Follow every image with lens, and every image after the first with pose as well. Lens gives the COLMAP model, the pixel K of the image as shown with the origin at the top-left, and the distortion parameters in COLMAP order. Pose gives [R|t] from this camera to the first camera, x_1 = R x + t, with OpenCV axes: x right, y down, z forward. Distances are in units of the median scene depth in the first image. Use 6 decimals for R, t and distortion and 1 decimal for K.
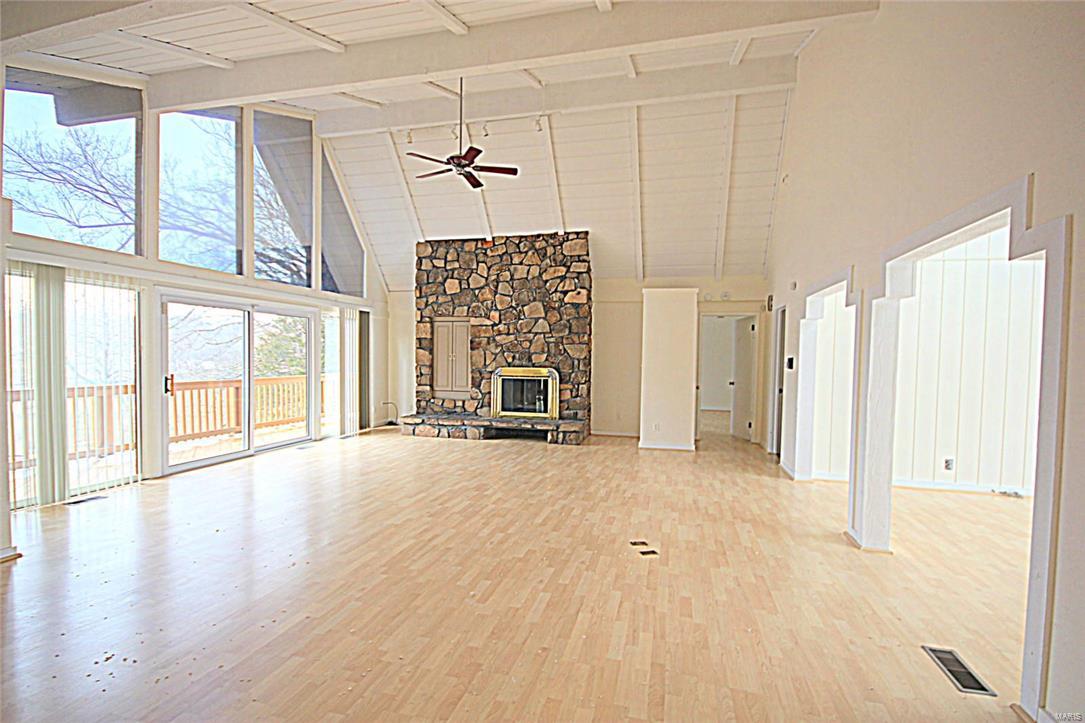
lens RADIAL K [[504.0, 0, 548.6], [0, 504.0, 370.8], [0, 0, 1]] dist [-0.003207, -0.000332]
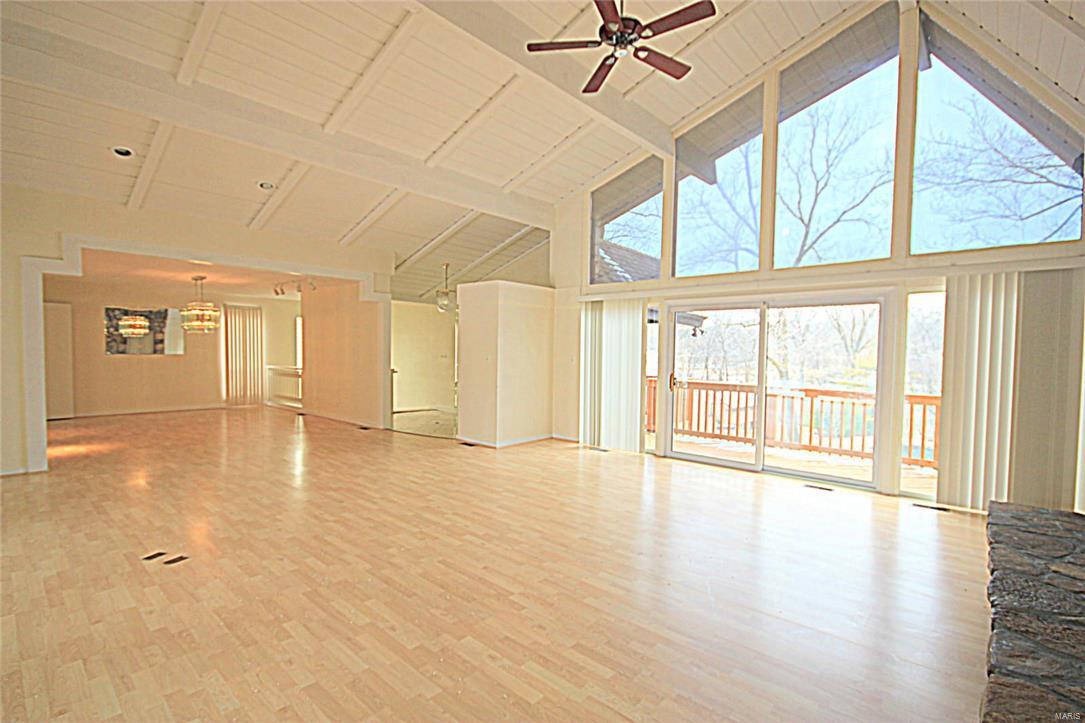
lens RADIAL K [[498.3, 0, 545.1], [0, 498.3, 371.7], [0, 0, 1]] dist [0.018702, -0.015863]
pose [[-0.466980, 0.016074, -0.884122, 0.282401], [-0.047544, 0.997932, 0.043255, -0.022199], [0.882989, 0.062234, -0.465250, 0.855310]]
